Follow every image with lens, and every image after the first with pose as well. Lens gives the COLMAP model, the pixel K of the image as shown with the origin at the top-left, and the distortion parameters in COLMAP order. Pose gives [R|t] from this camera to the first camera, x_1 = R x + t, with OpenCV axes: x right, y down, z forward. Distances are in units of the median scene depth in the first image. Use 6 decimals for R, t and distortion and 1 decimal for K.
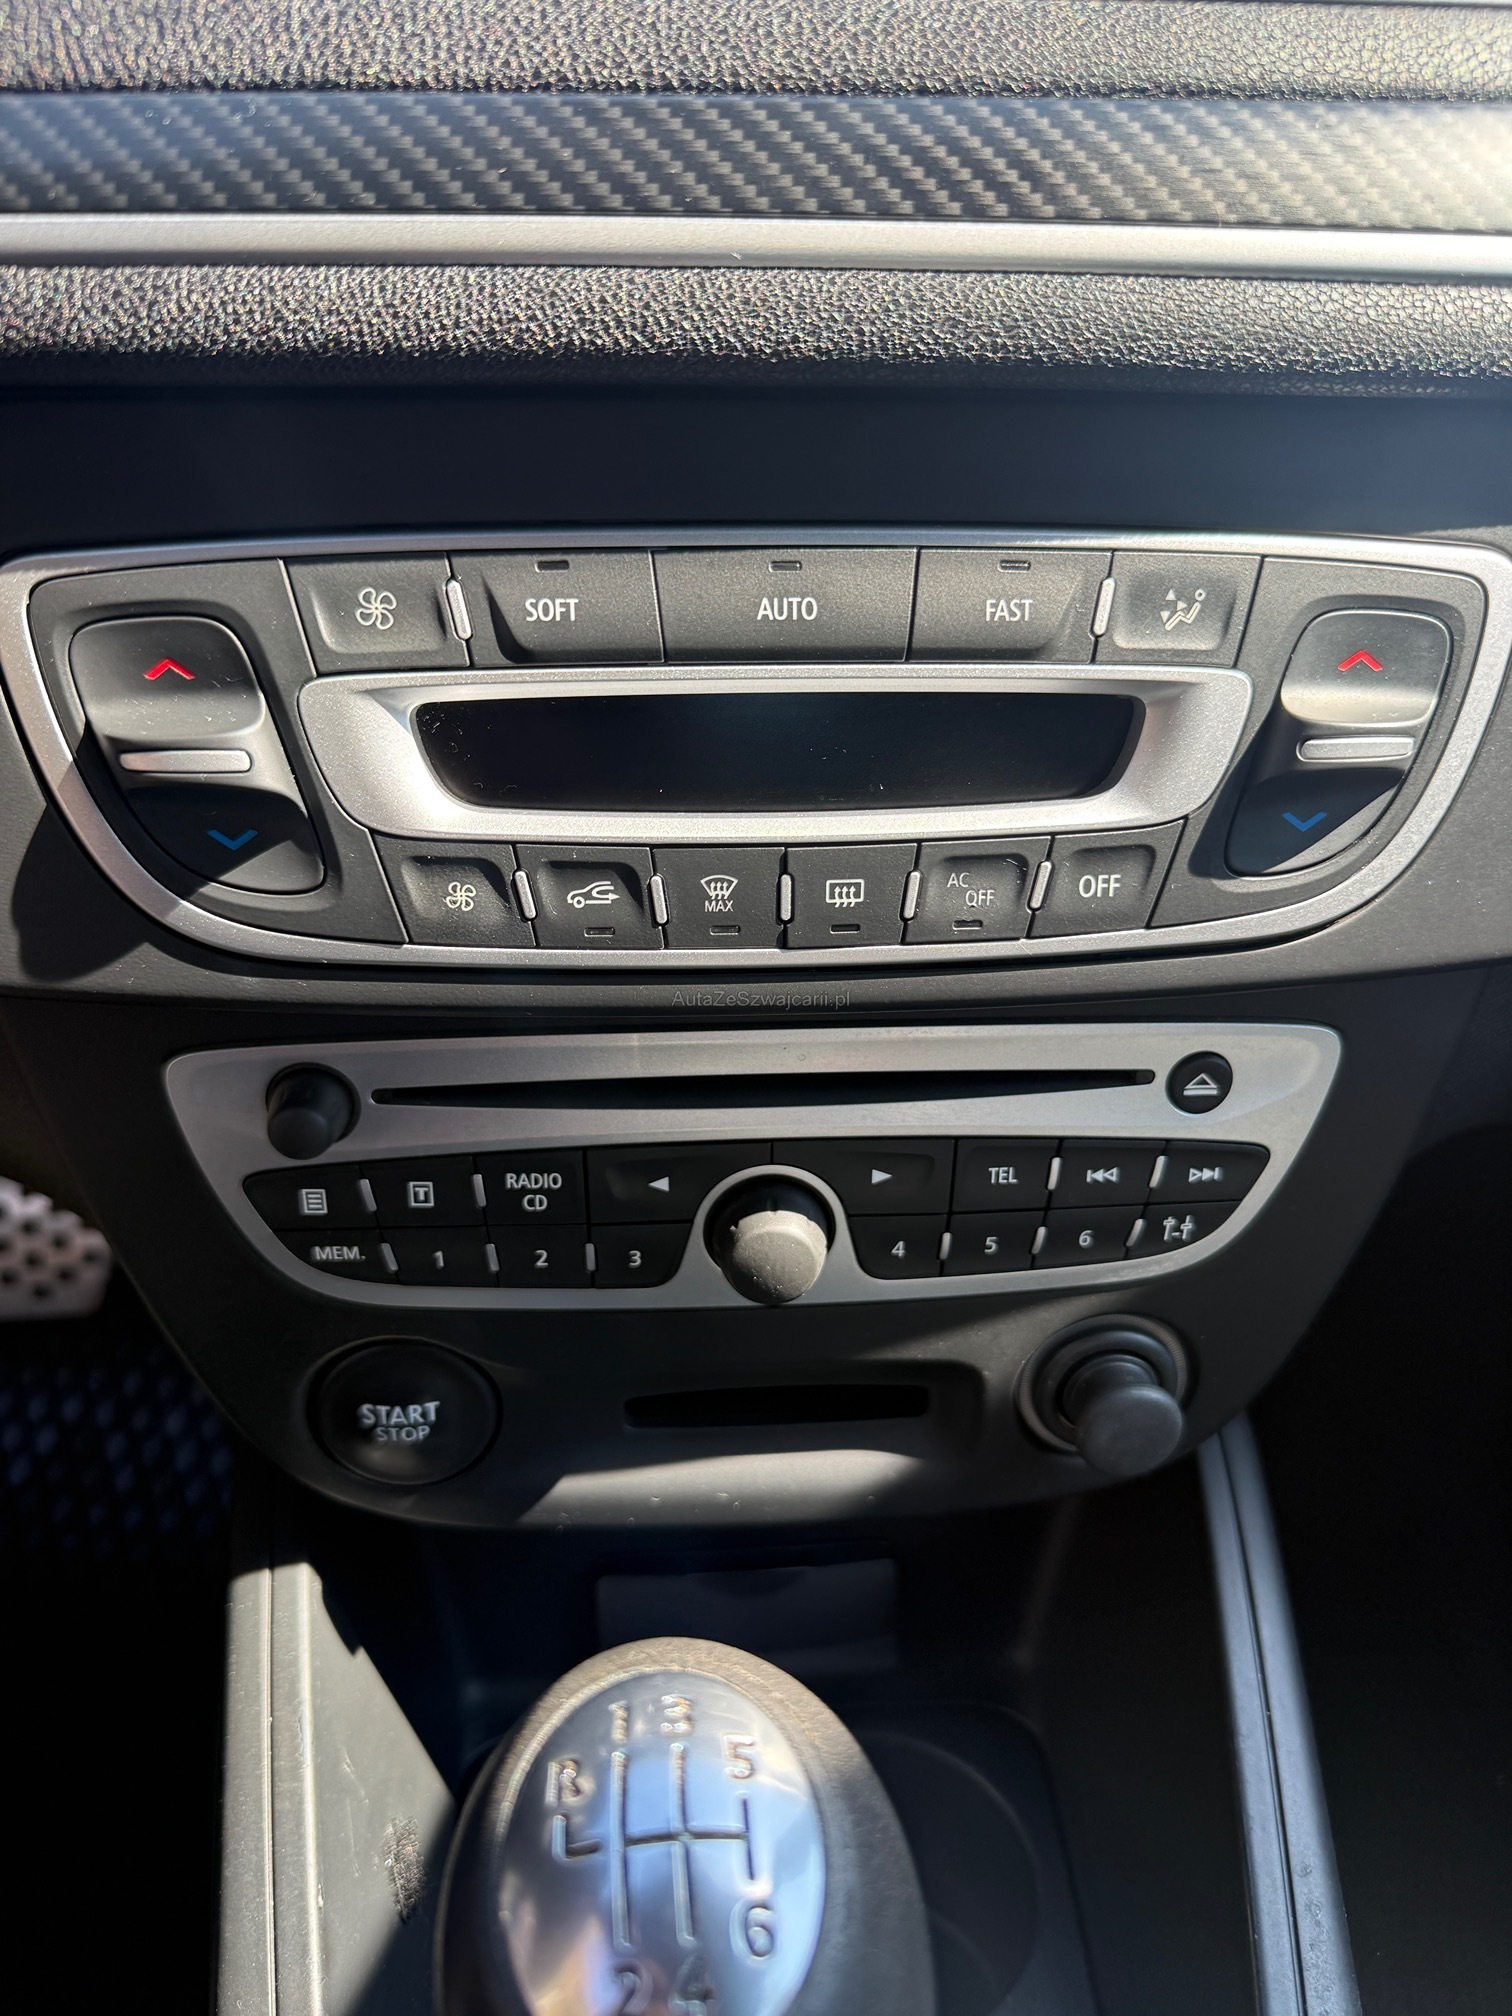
lens RADIAL K [[1561.7, 0, 746.8], [0, 1561.7, 1007.5], [0, 0, 1]] dist [-0.021031, -0.016164]
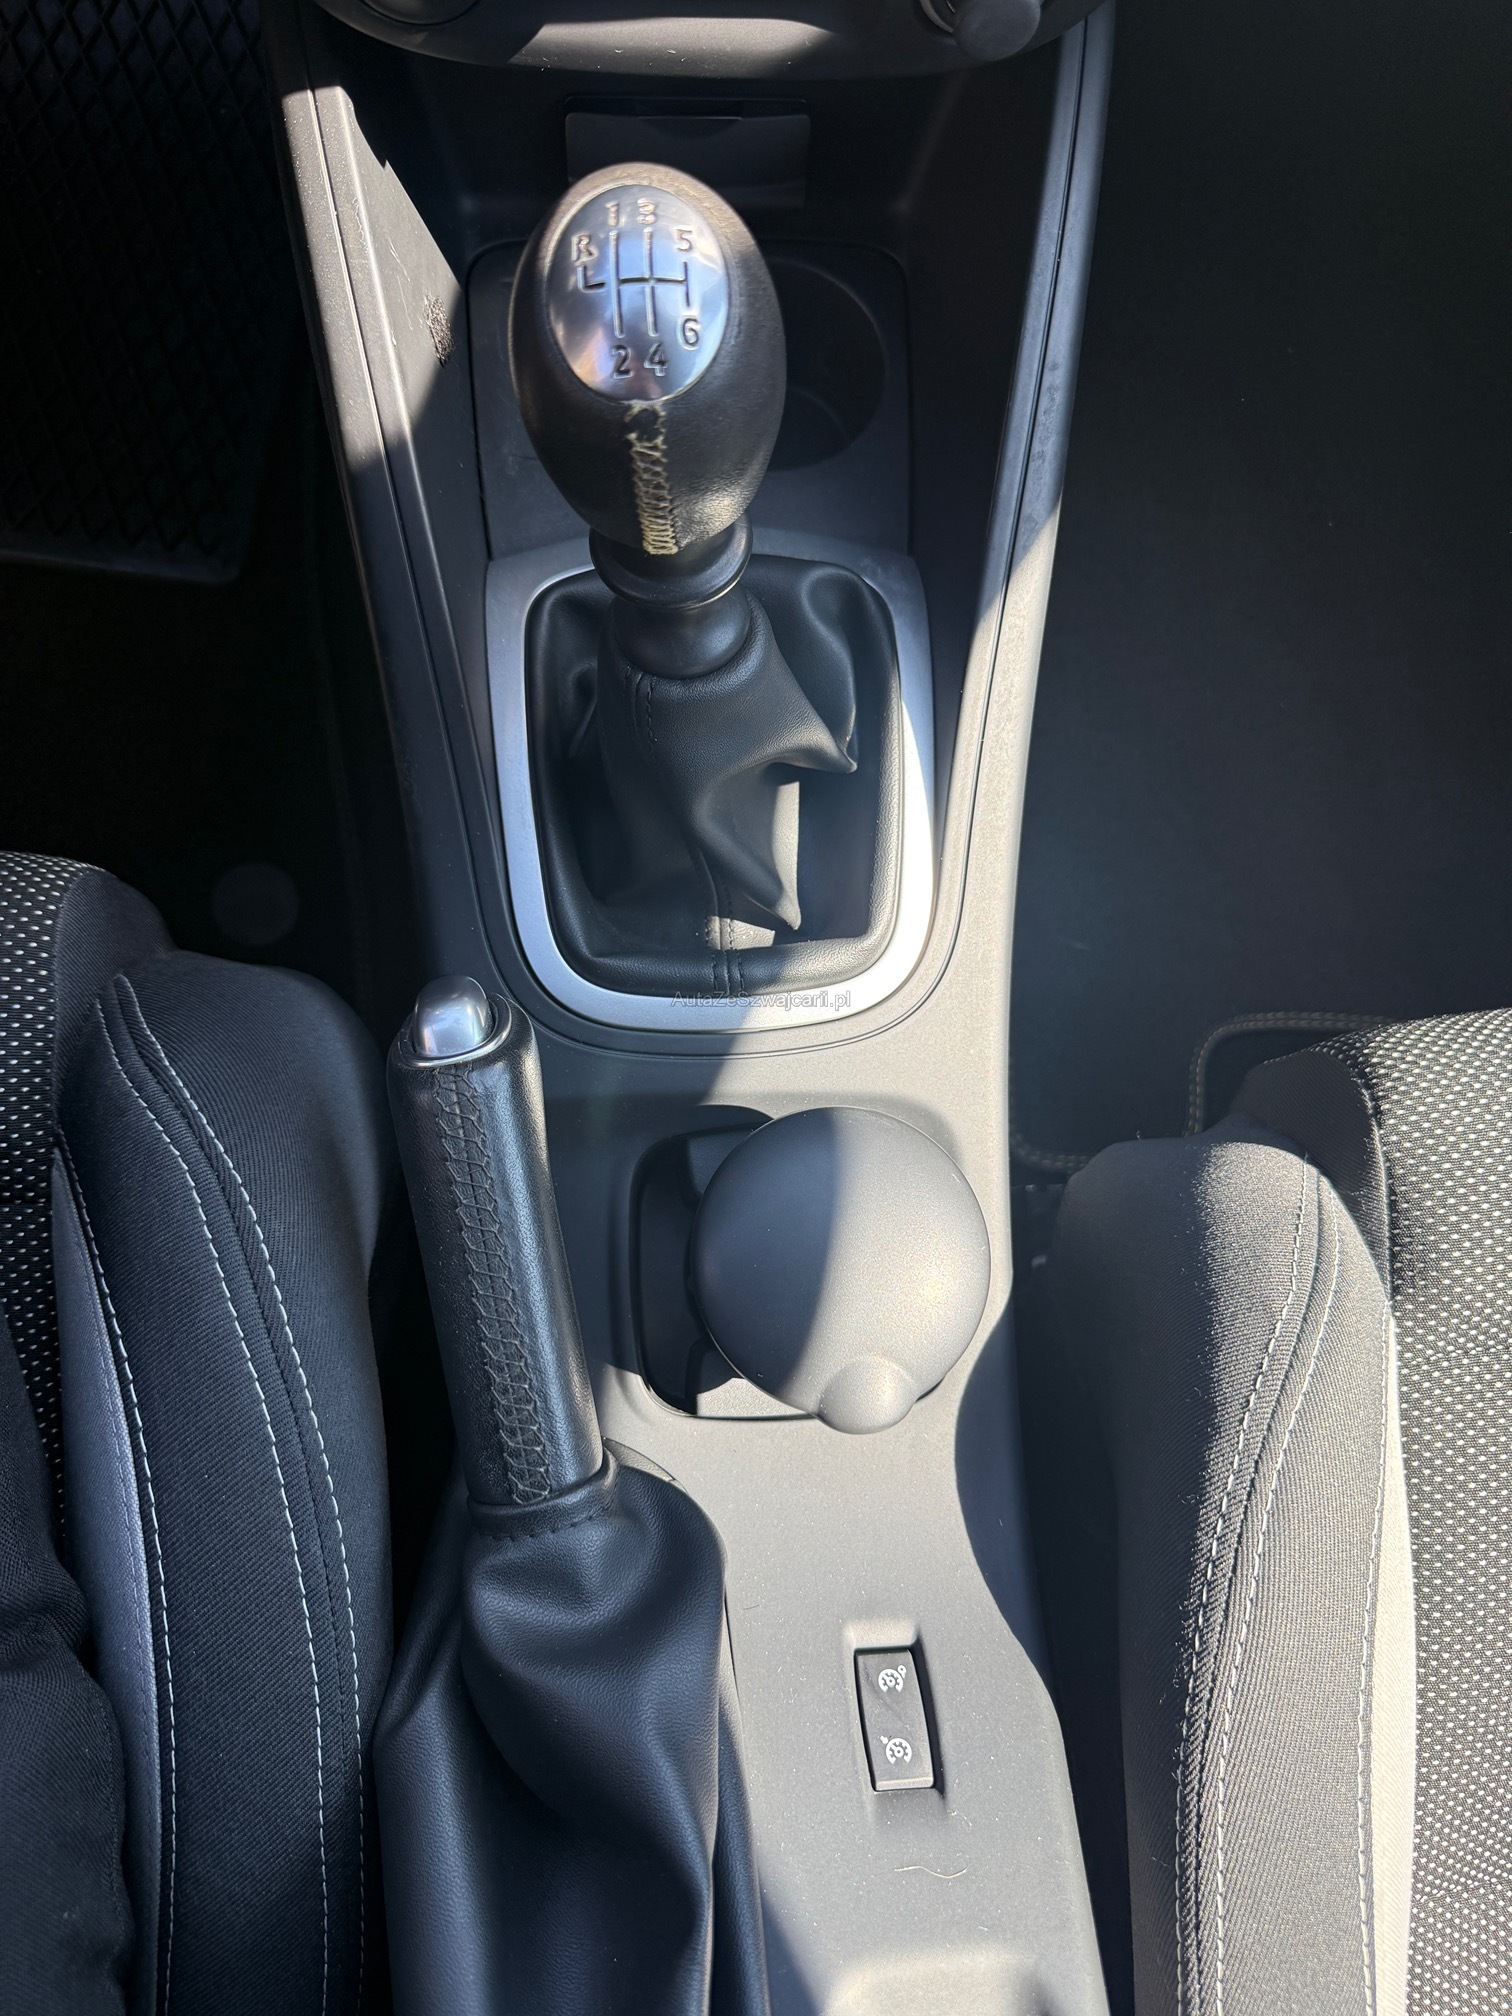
lens RADIAL K [[1543.4, 0, 749.1], [0, 1543.4, 1048.9], [0, 0, 1]] dist [0.048686, -0.087720]
pose [[0.997382, 0.033281, 0.064199, -0.008985], [-0.070878, 0.625904, 0.776673, -0.209312], [-0.014334, -0.779190, 0.626624, -0.546139]]
